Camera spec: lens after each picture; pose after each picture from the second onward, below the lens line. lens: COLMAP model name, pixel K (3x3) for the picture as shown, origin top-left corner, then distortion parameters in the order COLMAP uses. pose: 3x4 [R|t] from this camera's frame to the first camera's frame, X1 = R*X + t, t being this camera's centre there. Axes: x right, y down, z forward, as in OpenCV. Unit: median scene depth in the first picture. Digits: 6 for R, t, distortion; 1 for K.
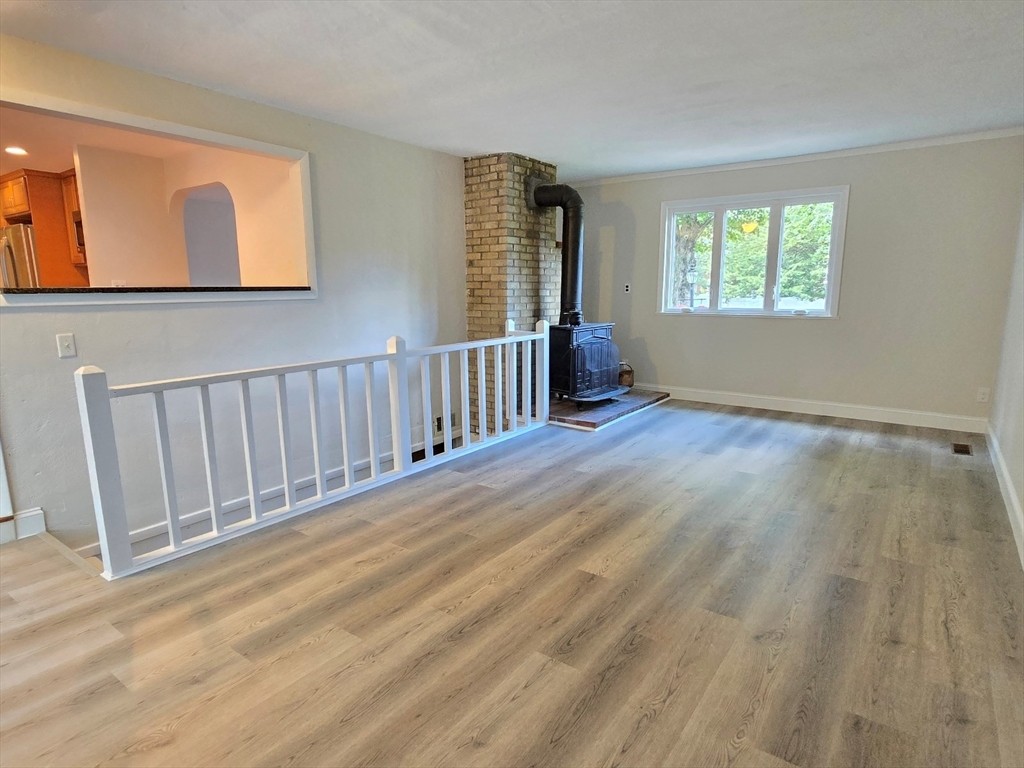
lens RADIAL K [[574.0, 0, 514.7], [0, 574.0, 397.8], [0, 0, 1]] dist [-0.003830, -0.004097]
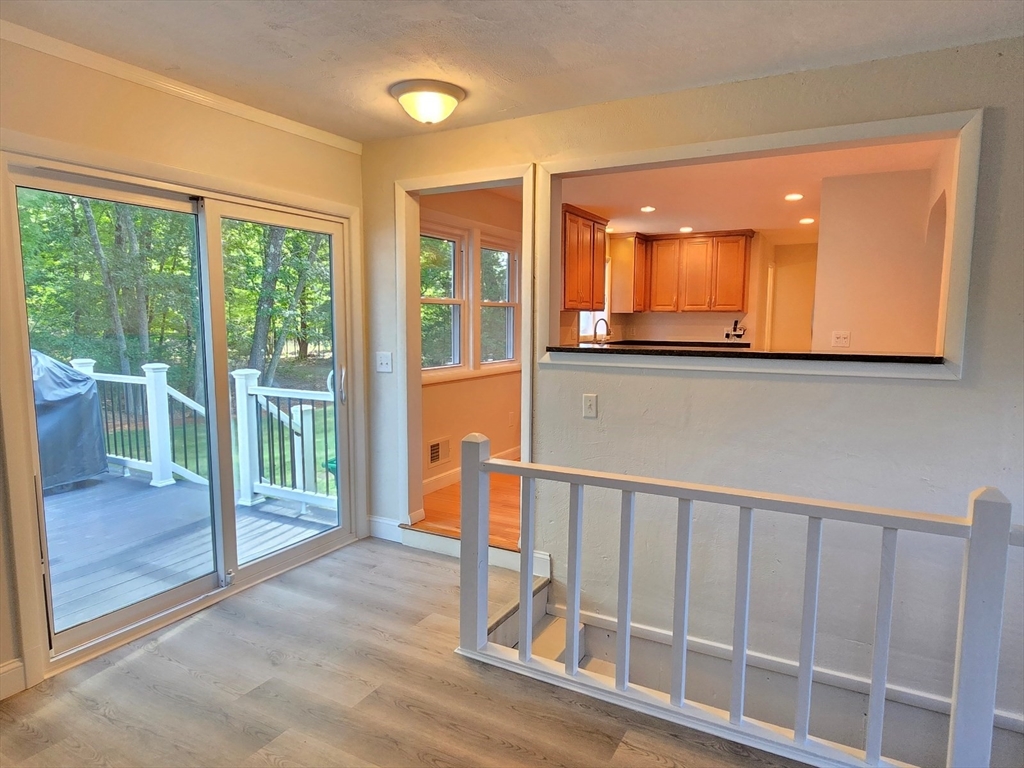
lens RADIAL K [[619.6, 0, 511.8], [0, 619.6, 389.9], [0, 0, 1]] dist [-0.004969, -0.002681]
pose [[0.129466, 0.118187, -0.984515, 0.148970], [-0.192933, 0.976899, 0.091902, -0.119035], [0.972633, 0.178048, 0.149278, 0.445698]]
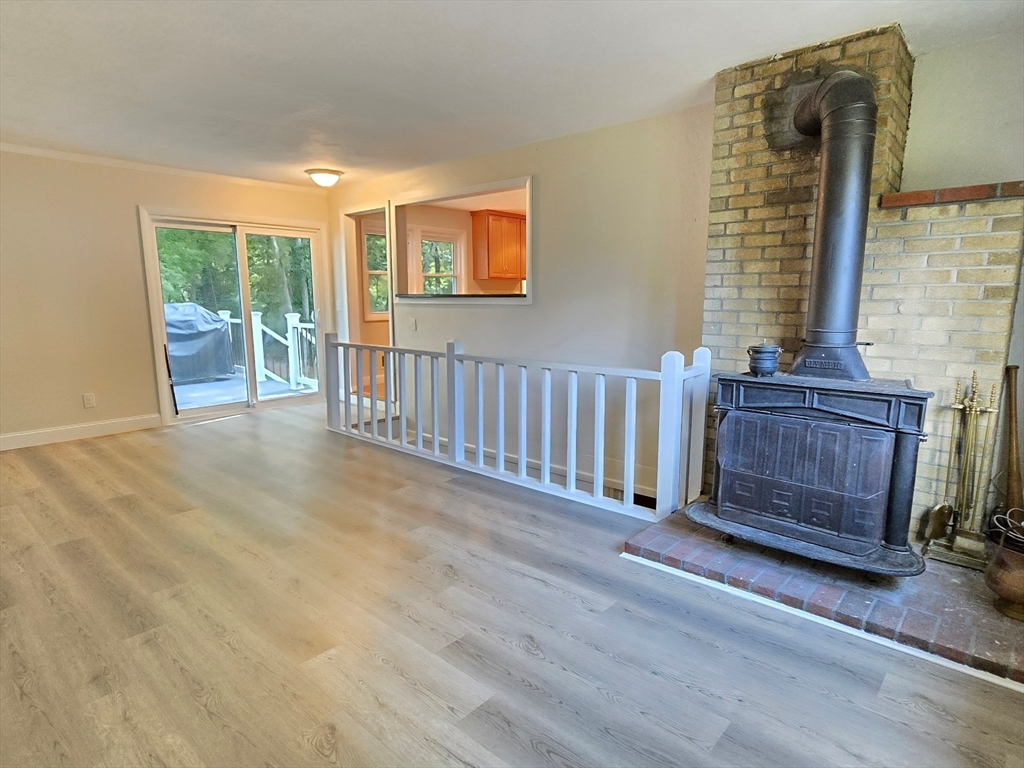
lens RADIAL K [[574.0, 0, 514.7], [0, 574.0, 397.8], [0, 0, 1]] dist [-0.003830, -0.004097]
pose [[-0.104008, 0.178165, -0.978488, 0.695075], [-0.187595, 0.962651, 0.195222, -0.185031], [0.976724, 0.203864, -0.066701, 0.946836]]
